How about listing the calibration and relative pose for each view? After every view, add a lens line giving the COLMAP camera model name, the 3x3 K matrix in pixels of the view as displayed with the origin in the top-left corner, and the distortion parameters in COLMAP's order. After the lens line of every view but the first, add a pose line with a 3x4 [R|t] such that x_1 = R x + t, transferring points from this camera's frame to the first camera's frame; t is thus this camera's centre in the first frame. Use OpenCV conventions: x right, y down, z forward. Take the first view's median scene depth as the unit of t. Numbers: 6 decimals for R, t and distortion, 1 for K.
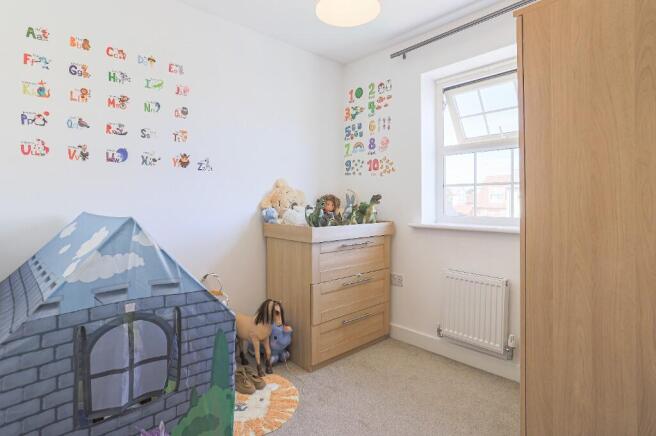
lens RADIAL K [[340.7, 0, 326.1], [0, 340.7, 207.1], [0, 0, 1]] dist [-0.059907, 0.038496]
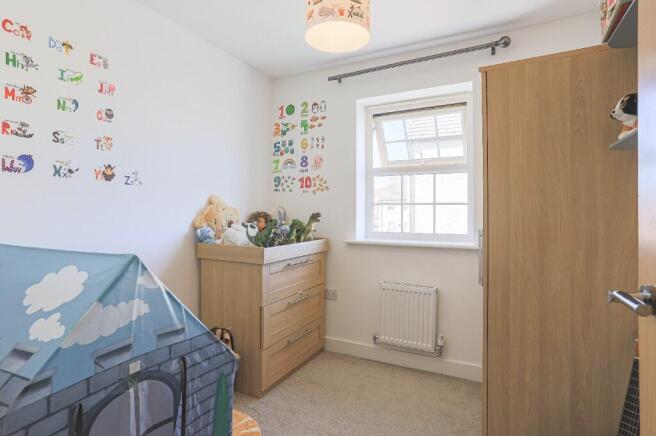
lens RADIAL K [[337.6, 0, 328.0], [0, 337.6, 215.5], [0, 0, 1]] dist [-0.060528, 0.034887]
pose [[0.937056, 0.000040, 0.349179, -0.198052], [0.001288, 0.999993, -0.003569, -0.028506], [-0.349177, 0.003794, 0.937049, 0.042393]]
